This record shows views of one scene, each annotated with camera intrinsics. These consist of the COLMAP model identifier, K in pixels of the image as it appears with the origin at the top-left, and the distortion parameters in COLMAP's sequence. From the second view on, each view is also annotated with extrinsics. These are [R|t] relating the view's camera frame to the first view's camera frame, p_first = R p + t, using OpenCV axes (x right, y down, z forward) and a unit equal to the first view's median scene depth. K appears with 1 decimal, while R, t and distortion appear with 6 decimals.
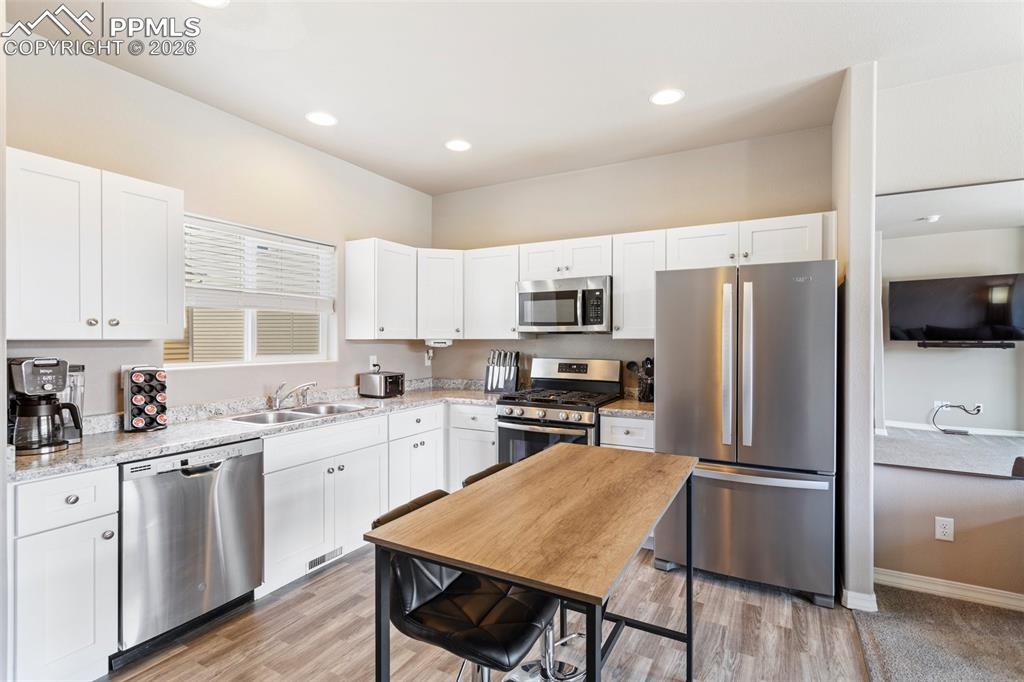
lens RADIAL K [[484.3, 0, 515.2], [0, 484.3, 341.1], [0, 0, 1]] dist [0.004909, 0.001218]
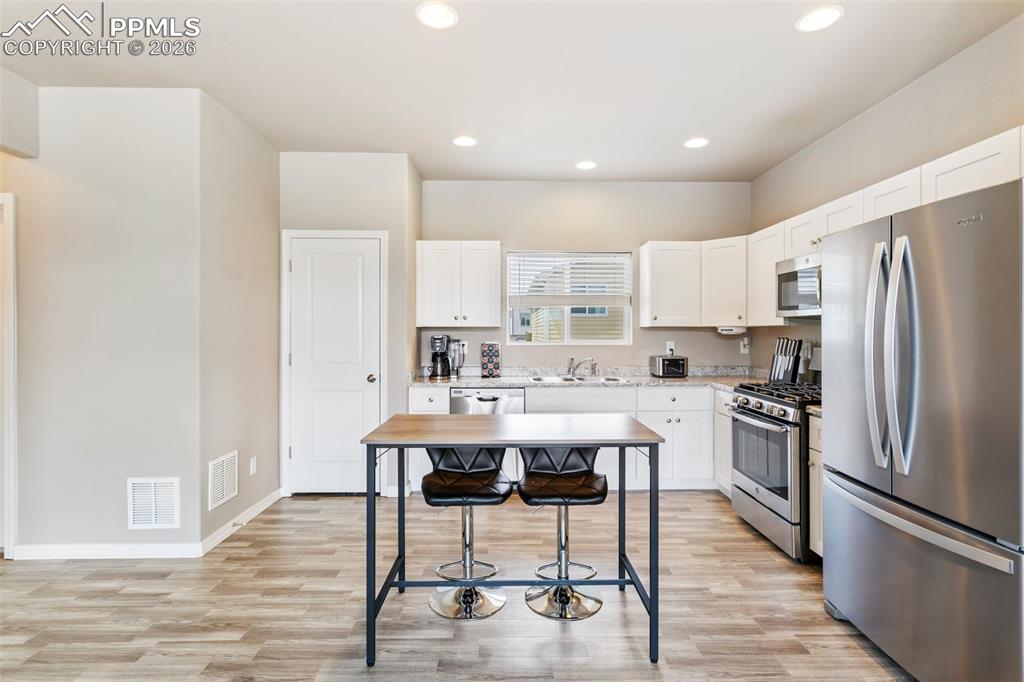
lens RADIAL K [[487.6, 0, 516.4], [0, 487.6, 331.3], [0, 0, 1]] dist [0.000425, 0.000584]
pose [[0.494274, -0.000920, -0.869306, 0.680957], [-0.003685, 0.999988, -0.003153, 0.014398], [0.869298, 0.004762, 0.494265, 0.149431]]
